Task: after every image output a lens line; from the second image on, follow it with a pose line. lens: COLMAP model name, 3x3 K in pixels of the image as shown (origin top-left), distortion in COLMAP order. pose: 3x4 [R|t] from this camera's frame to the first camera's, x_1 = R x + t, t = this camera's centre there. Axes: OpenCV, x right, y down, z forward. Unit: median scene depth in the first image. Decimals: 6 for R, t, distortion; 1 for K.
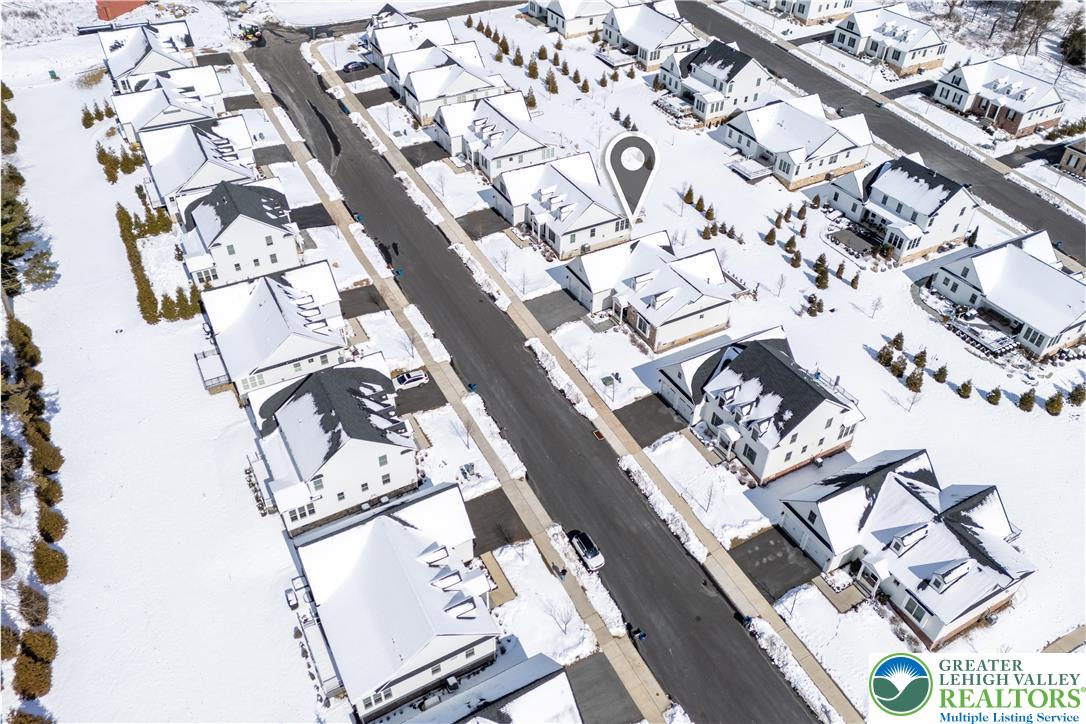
lens RADIAL K [[790.2, 0, 543.0], [0, 790.2, 362.0], [0, 0, 1]] dist [0.109855, -0.136851]
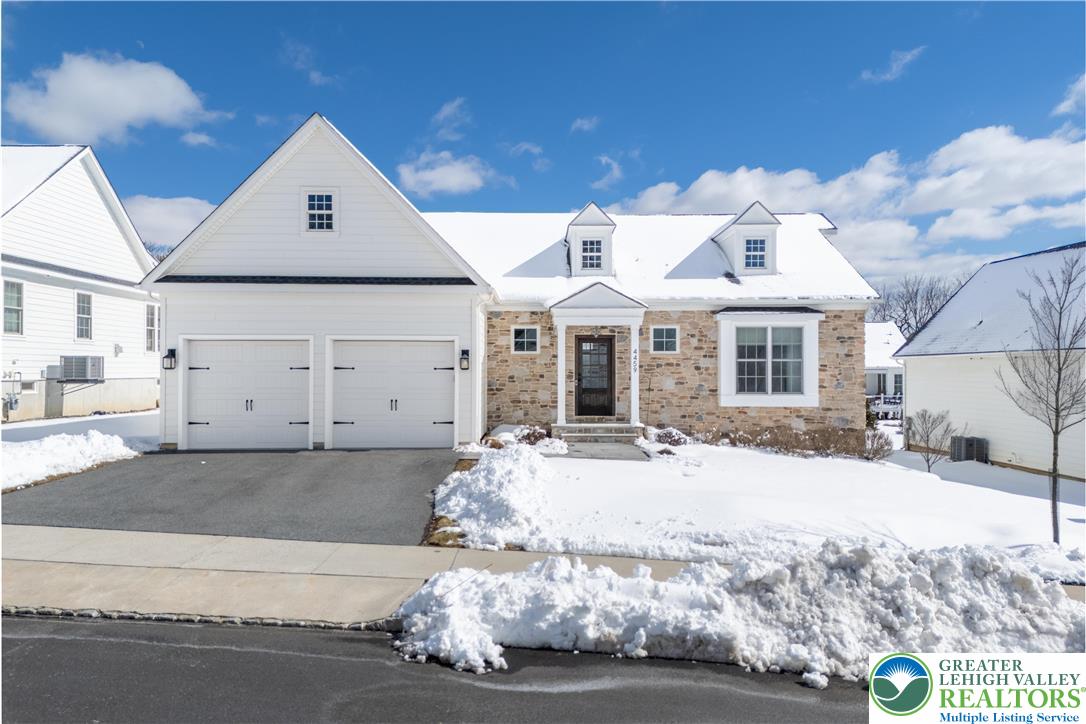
lens RADIAL K [[793.5, 0, 543.0], [0, 793.5, 362.0], [0, 0, 1]] dist [0.077306, -0.072986]
pose [[0.476482, -0.006791, 0.879158, -0.070593], [0.574071, 0.759774, -0.305263, -0.014209], [-0.665889, 0.650151, 0.365917, 0.838822]]
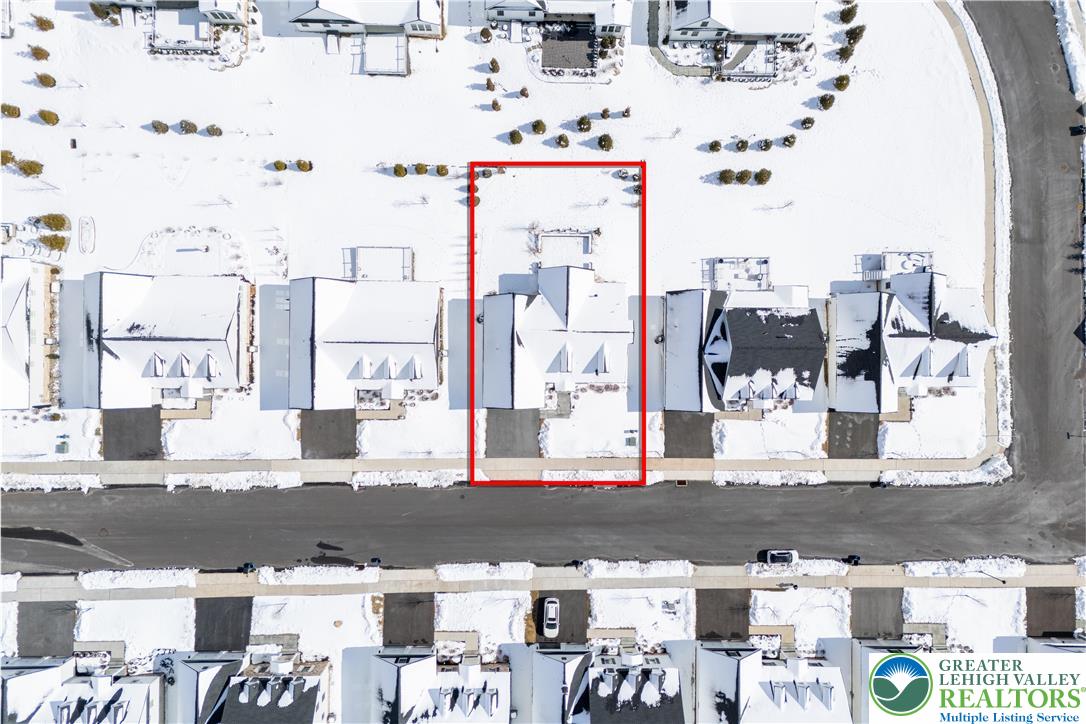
lens RADIAL K [[793.5, 0, 543.0], [0, 793.5, 362.0], [0, 0, 1]] dist [0.077306, -0.072986]
pose [[0.488132, -0.872769, -0.000949, 0.098715], [0.552832, 0.308352, 0.774142, -0.739384], [-0.675355, -0.378408, 0.633011, 0.381253]]
